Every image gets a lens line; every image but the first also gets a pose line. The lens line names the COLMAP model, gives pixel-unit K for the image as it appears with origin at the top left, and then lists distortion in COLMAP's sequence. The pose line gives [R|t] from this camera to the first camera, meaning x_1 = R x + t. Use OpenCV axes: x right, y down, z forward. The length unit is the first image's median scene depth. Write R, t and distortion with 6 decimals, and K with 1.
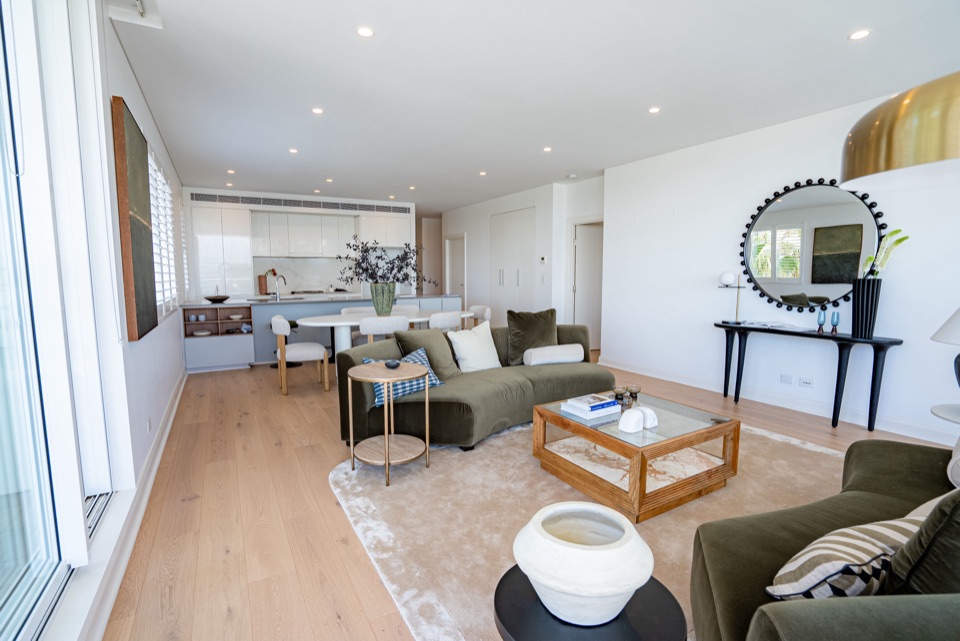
lens RADIAL K [[450.1, 0, 481.8], [0, 450.1, 321.0], [0, 0, 1]] dist [-0.049739, 0.020061]
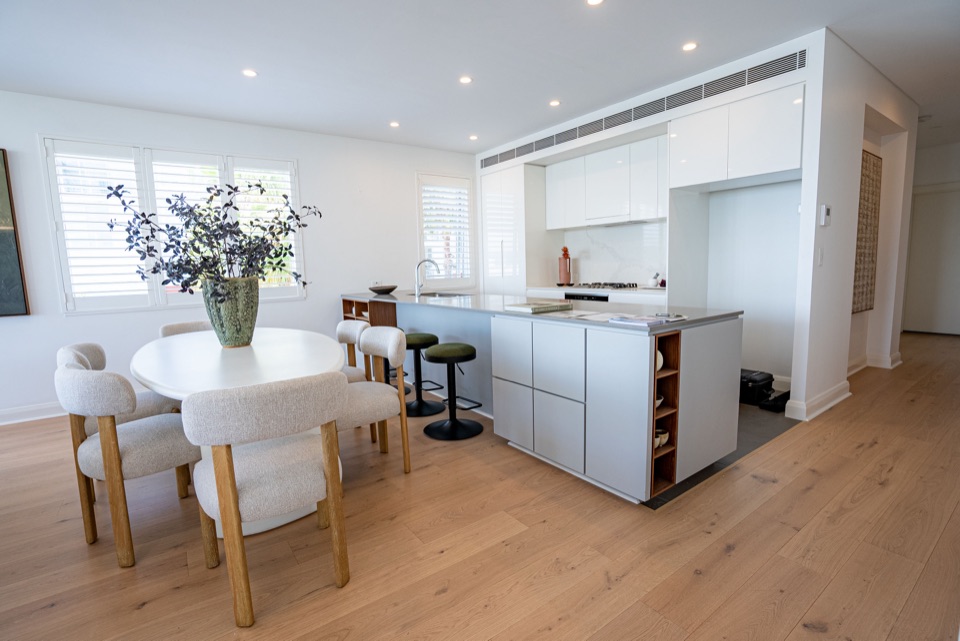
lens RADIAL K [[450.1, 0, 481.8], [0, 450.1, 321.0], [0, 0, 1]] dist [-0.049739, 0.020061]
pose [[0.109483, 0.123878, -0.986239, 0.226815], [-0.074761, 0.990419, 0.116104, -0.097095], [0.991173, 0.061021, 0.117695, 1.015432]]
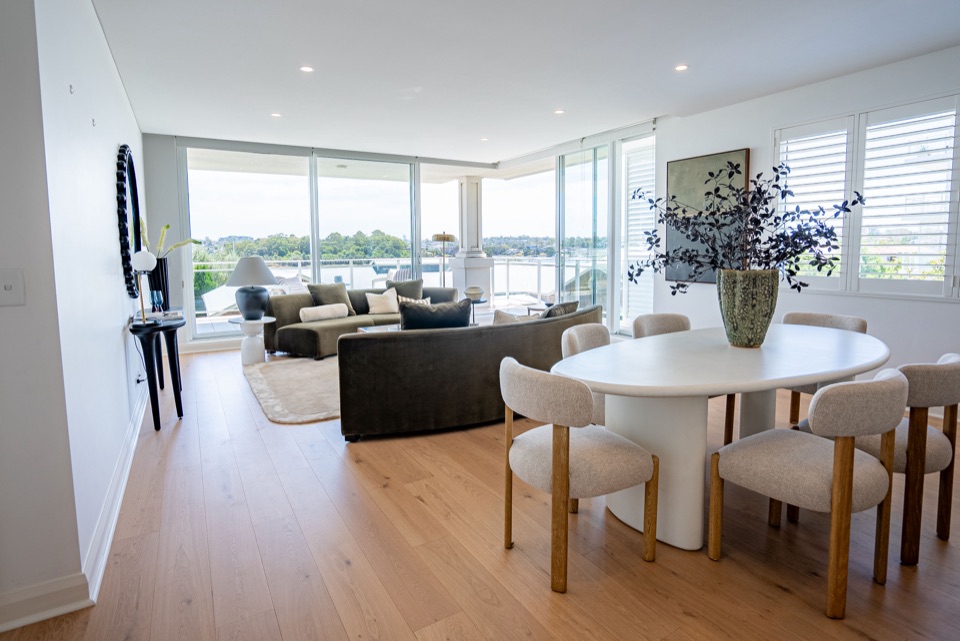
lens RADIAL K [[490.0, 0, 479.1], [0, 490.0, 290.6], [0, 0, 1]] dist [-0.031250, 0.002146]
pose [[-0.999460, 0.016867, -0.028207, 0.031413], [0.011323, 0.982438, 0.186247, -0.130807], [0.030853, 0.185827, -0.982098, 1.215825]]
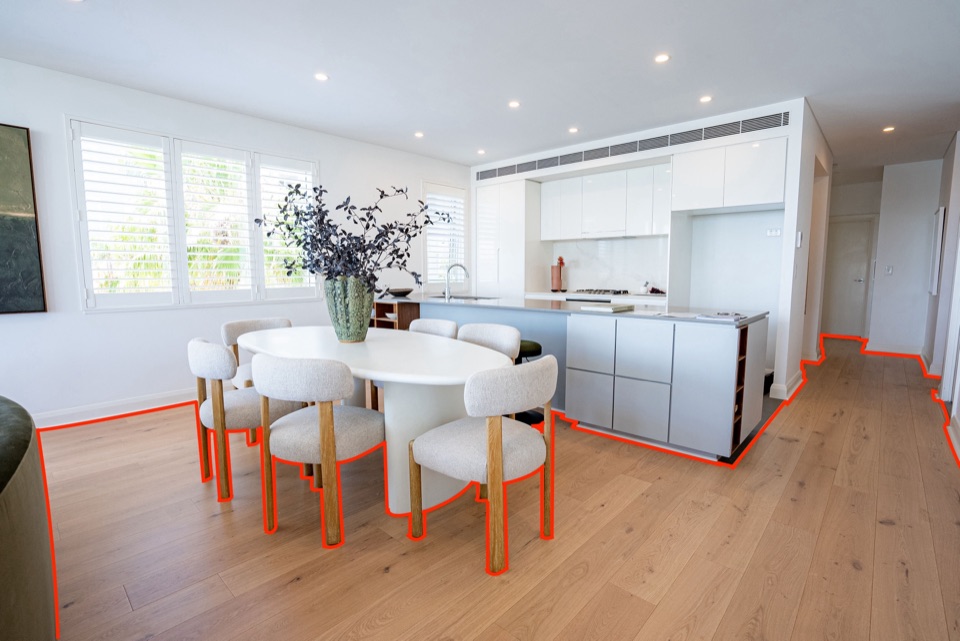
lens RADIAL K [[450.1, 0, 481.8], [0, 450.1, 321.0], [0, 0, 1]] dist [-0.049739, 0.020061]
pose [[0.306347, 0.109067, -0.945651, 0.244490], [-0.097895, 0.991757, 0.082671, -0.077120], [0.946873, 0.067249, 0.314499, 0.823760]]
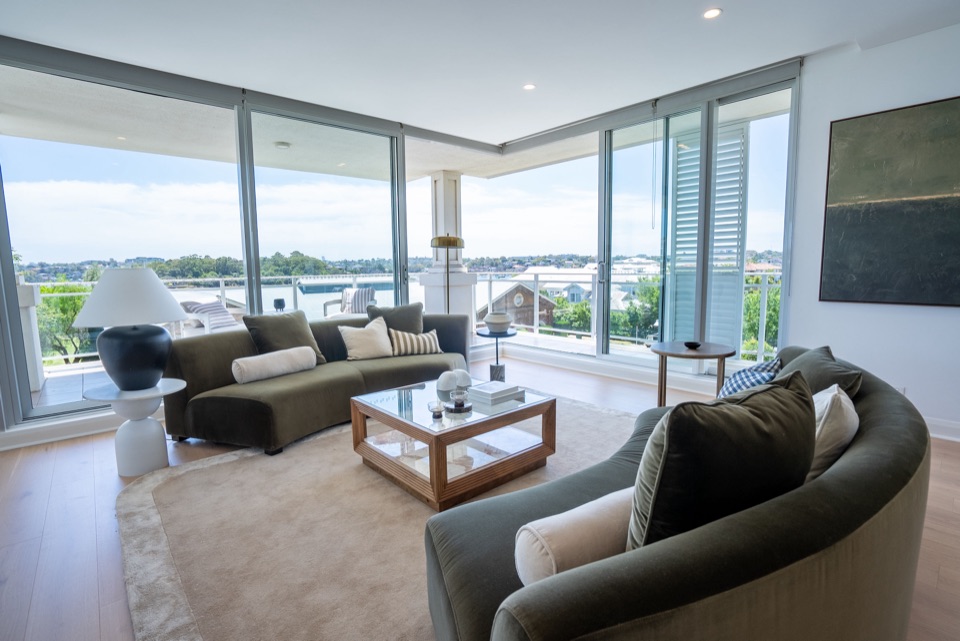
lens RADIAL K [[450.1, 0, 481.8], [0, 450.1, 321.0], [0, 0, 1]] dist [-0.049739, 0.020061]
pose [[-0.976459, 0.043316, -0.211309, 0.184525], [-0.003860, 0.975964, 0.217898, -0.073862], [0.215669, 0.213584, -0.952822, 0.800394]]
